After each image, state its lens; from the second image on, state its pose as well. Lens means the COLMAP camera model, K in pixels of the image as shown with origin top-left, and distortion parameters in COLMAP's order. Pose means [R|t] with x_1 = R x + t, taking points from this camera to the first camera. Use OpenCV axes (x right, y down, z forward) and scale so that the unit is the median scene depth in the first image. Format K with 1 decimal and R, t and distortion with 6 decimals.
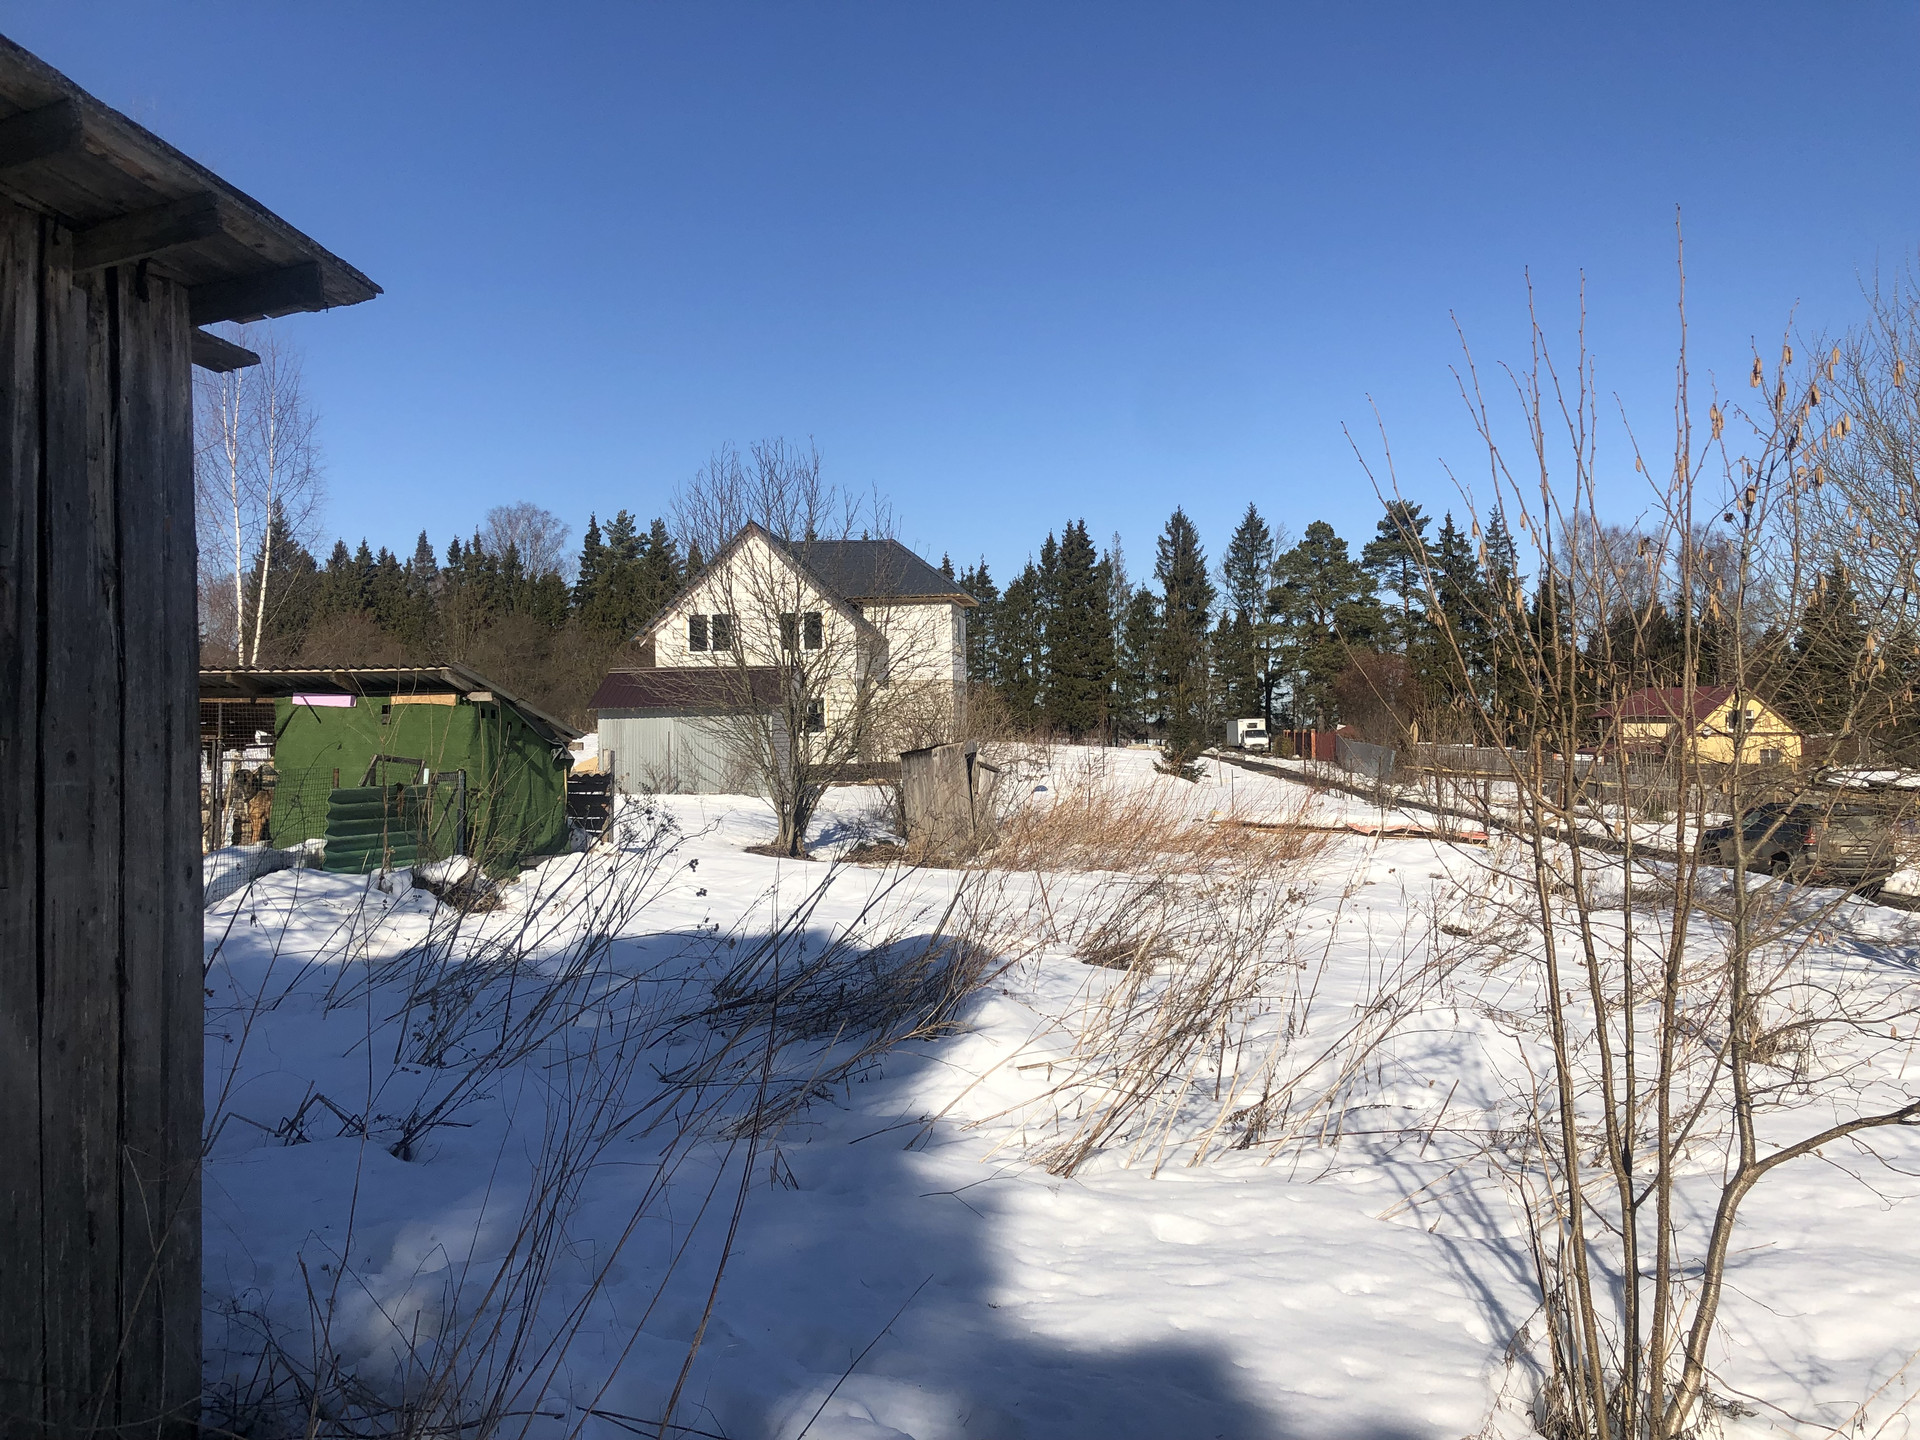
lens RADIAL K [[1506.1, 0, 960.0], [0, 1506.1, 720.0], [0, 0, 1]] dist [0.120455, 0.000527]
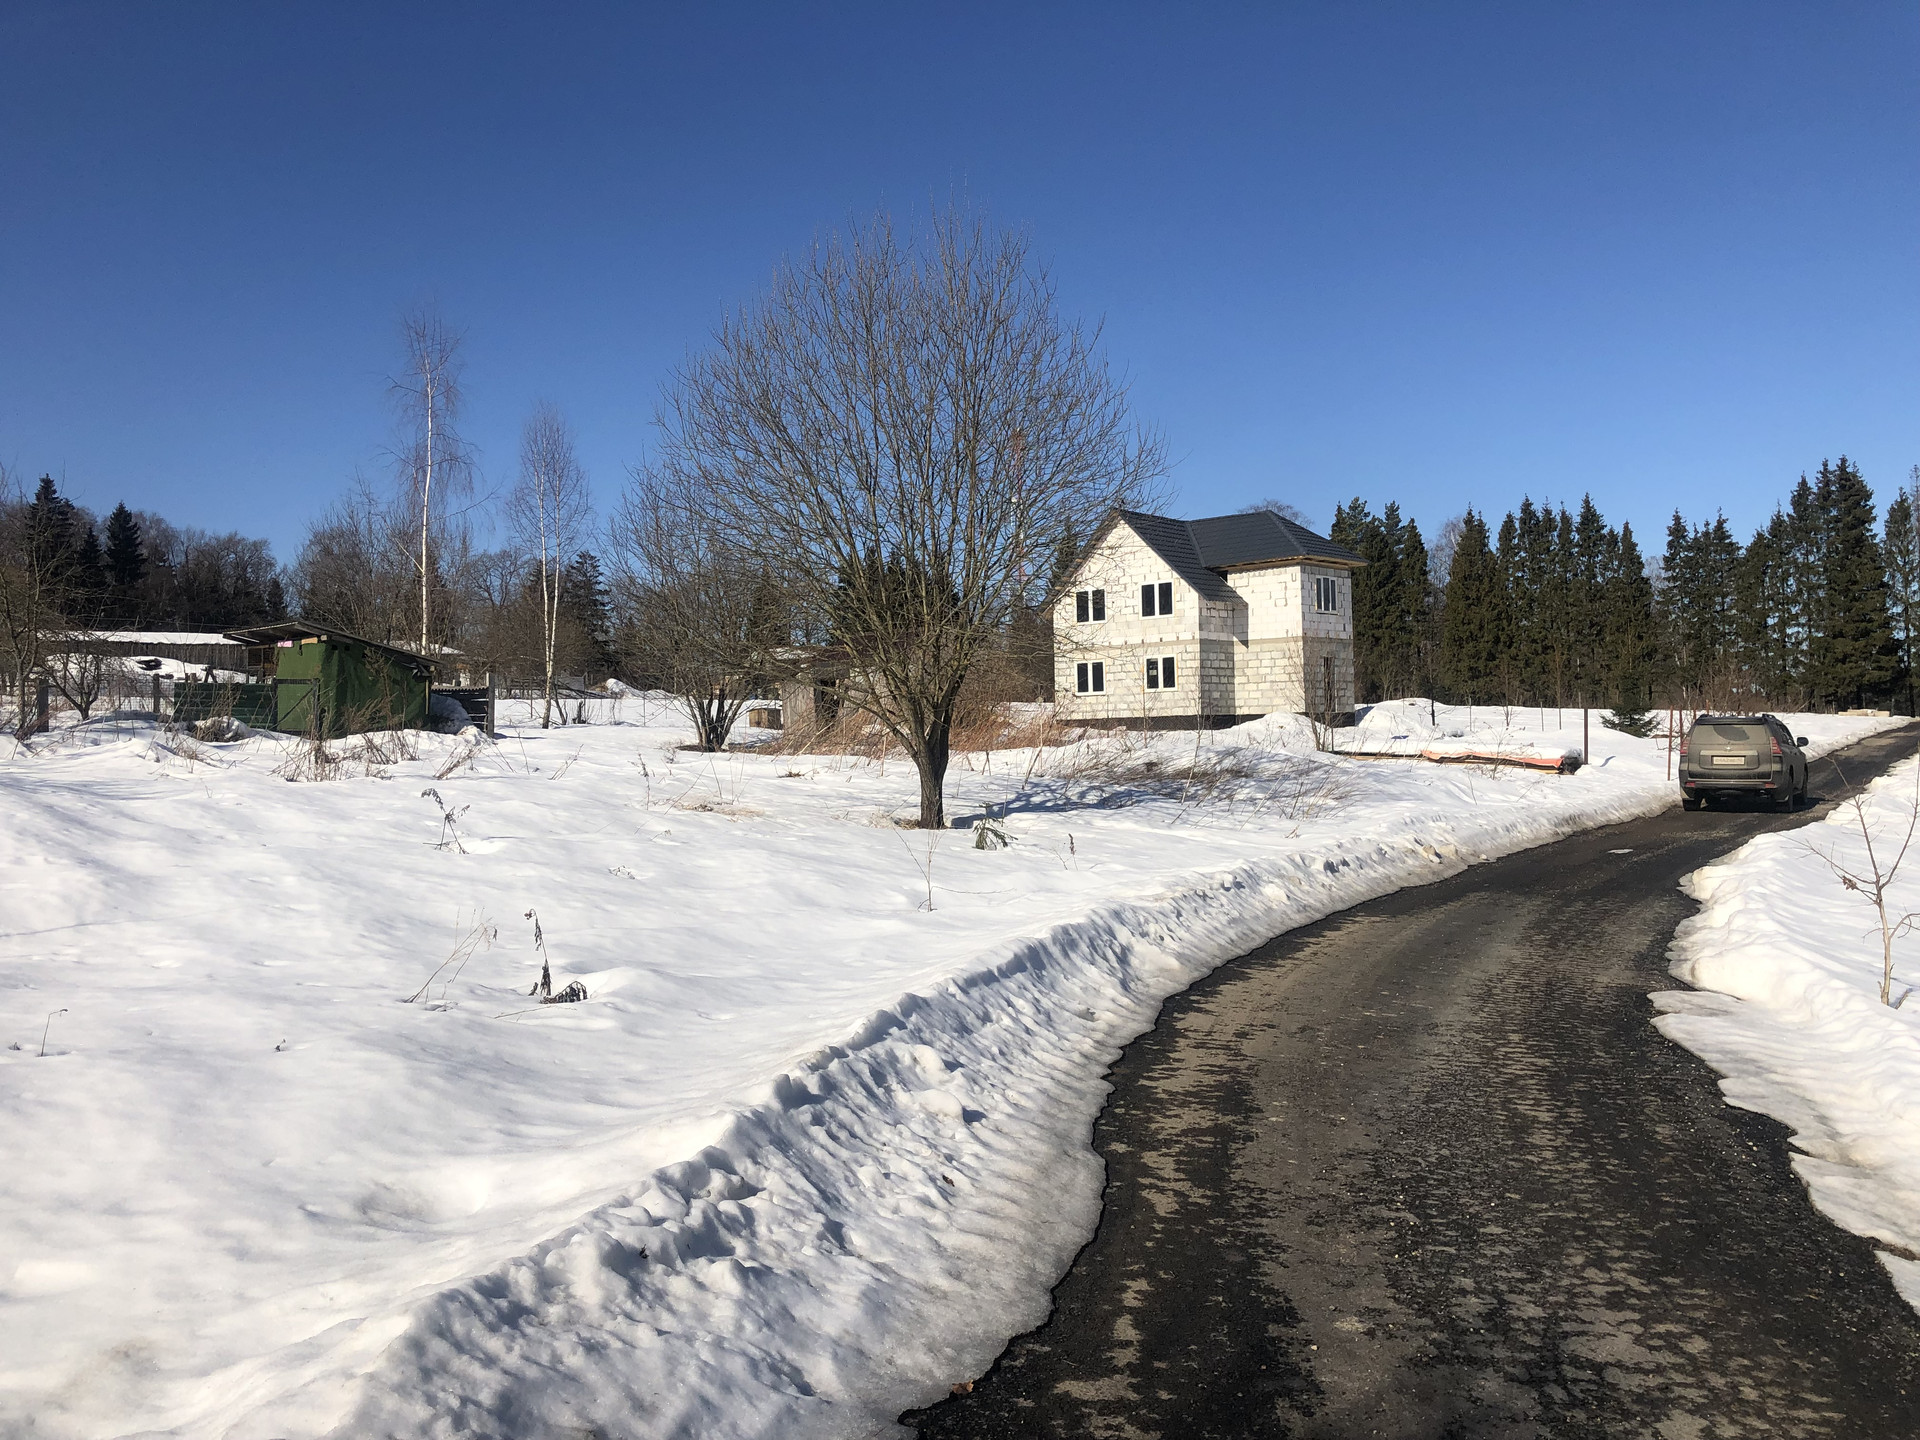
lens RADIAL K [[1509.5, 0, 961.2], [0, 1509.5, 694.6], [0, 0, 1]] dist [0.042552, -0.059726]
pose [[0.841527, -0.024219, -0.539672, 0.124291], [0.018353, 0.999700, -0.016244, 0.009142], [0.539903, 0.003765, 0.841719, -0.011311]]
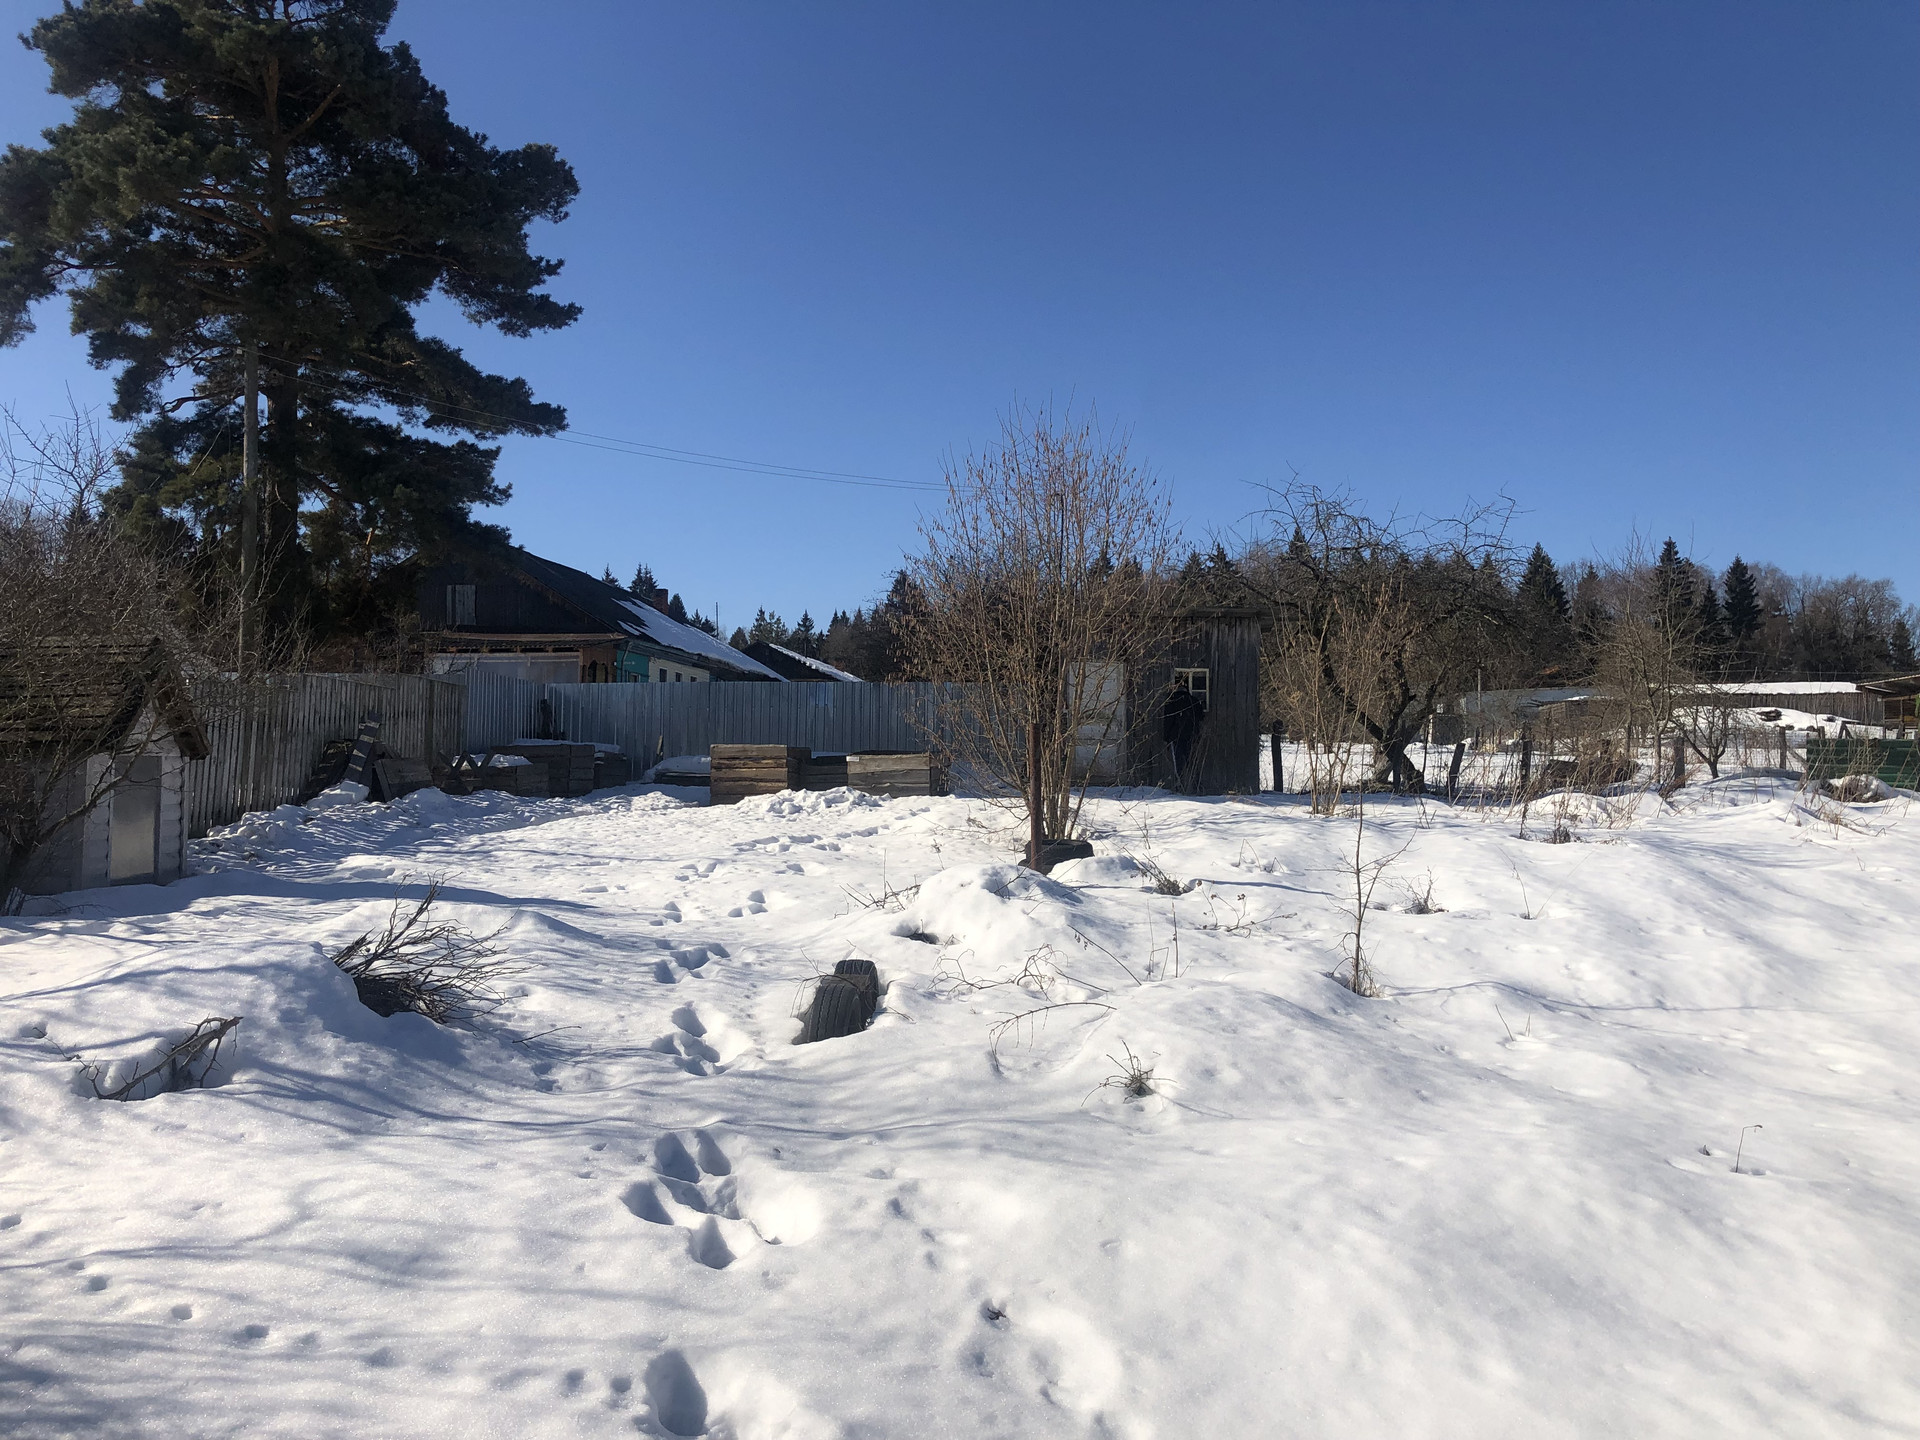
lens RADIAL K [[1492.7, 0, 951.9], [0, 1492.7, 717.9], [0, 0, 1]] dist [0.008124, 0.003623]
pose [[0.012824, -0.039529, -0.999136, 0.119999], [-0.005373, 0.999201, -0.039600, 0.008115], [0.999903, 0.005877, 0.012601, -0.010663]]
